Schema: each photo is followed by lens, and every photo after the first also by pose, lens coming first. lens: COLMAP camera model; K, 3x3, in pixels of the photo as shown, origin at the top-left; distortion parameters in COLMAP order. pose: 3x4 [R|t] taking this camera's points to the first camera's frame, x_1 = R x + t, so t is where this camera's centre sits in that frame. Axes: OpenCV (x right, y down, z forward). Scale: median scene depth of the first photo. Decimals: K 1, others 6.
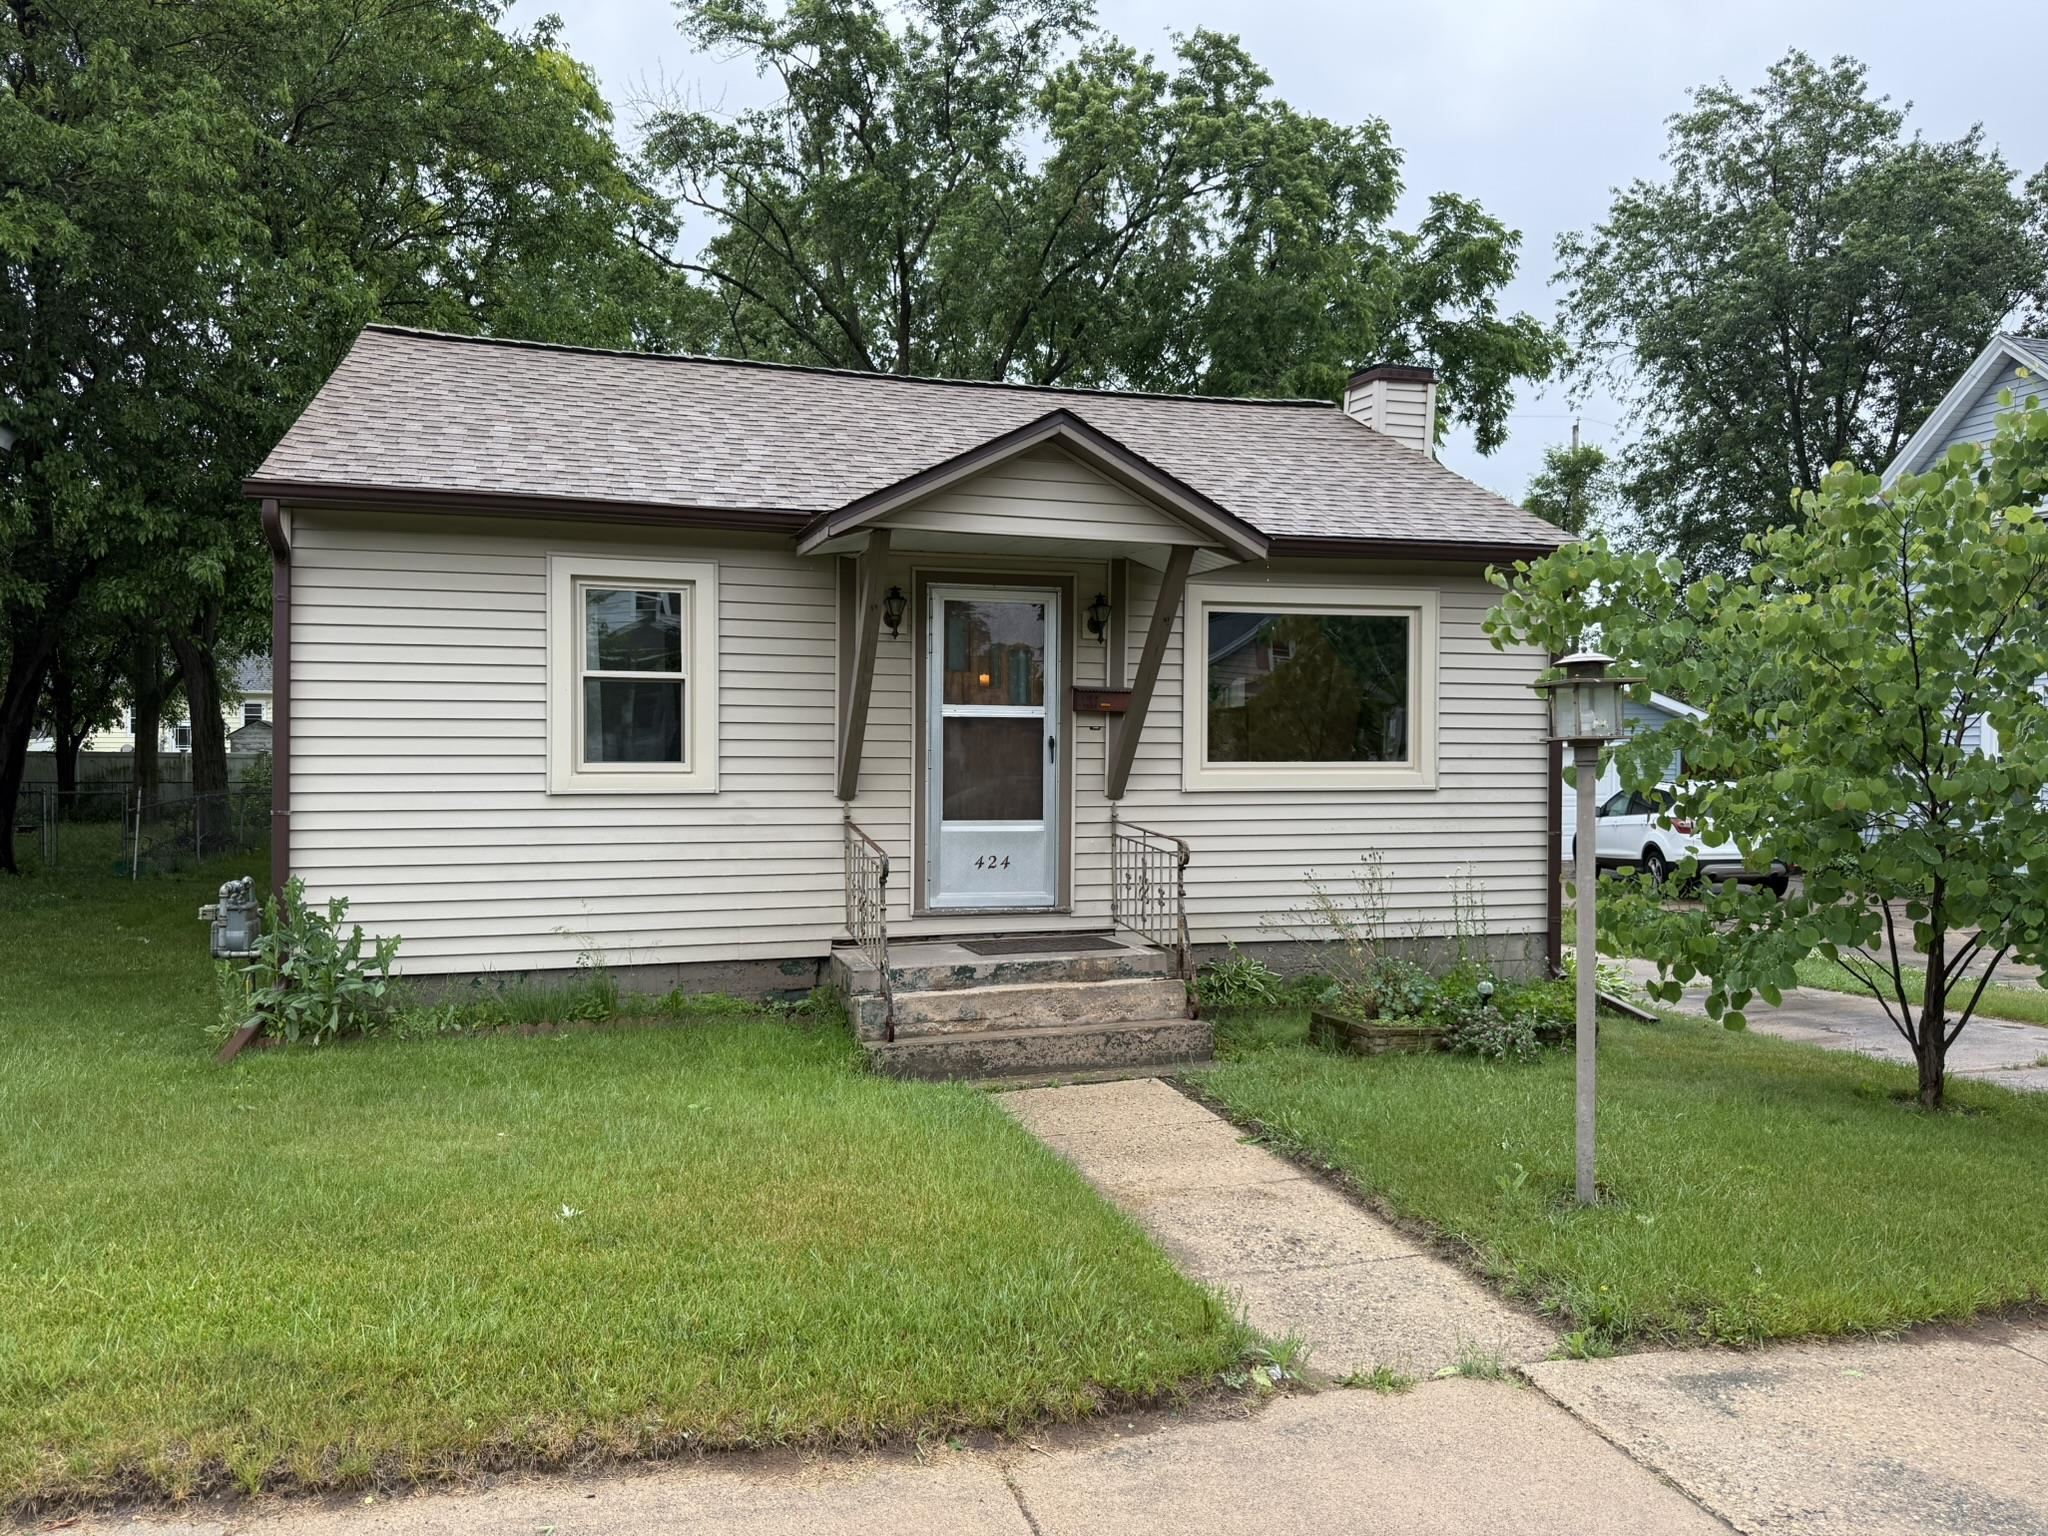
lens RADIAL K [[1444.3, 0, 1024.0], [0, 1444.3, 768.0], [0, 0, 1]] dist [0.075588, -0.101793]
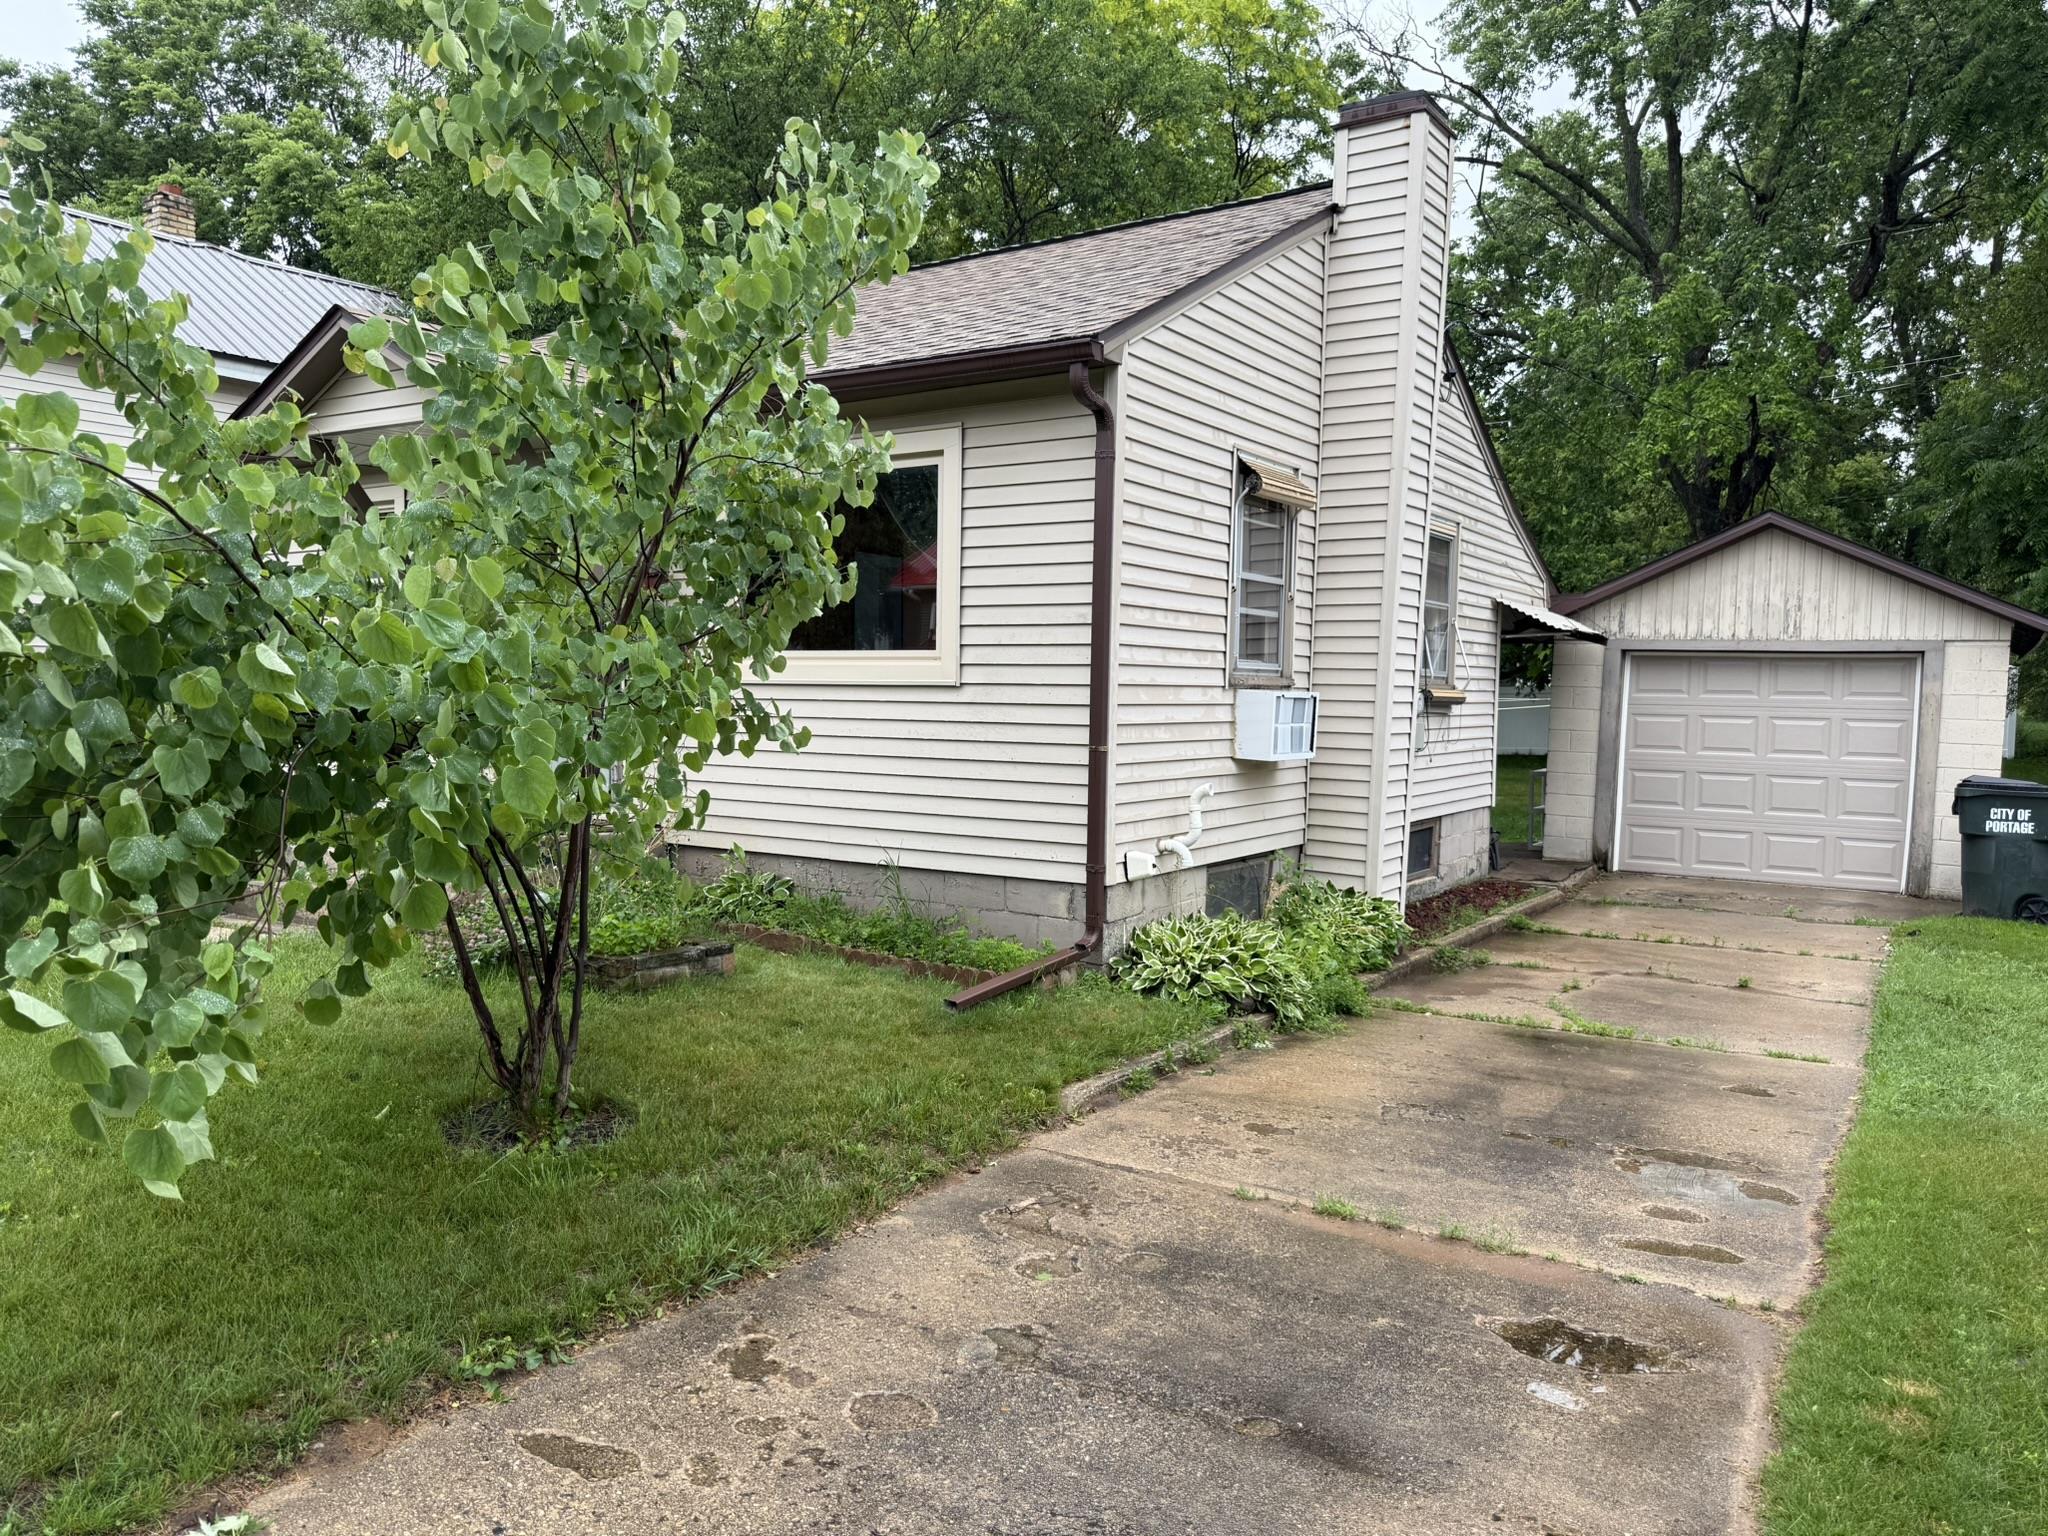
lens RADIAL K [[1468.6, 0, 1024.0], [0, 1468.6, 768.0], [0, 0, 1]] dist [0.016364, -0.009848]
pose [[0.745011, 0.074159, -0.662917, 0.834502], [-0.030713, 0.996560, 0.076967, -0.002822], [0.666344, -0.036981, 0.744727, 0.432881]]
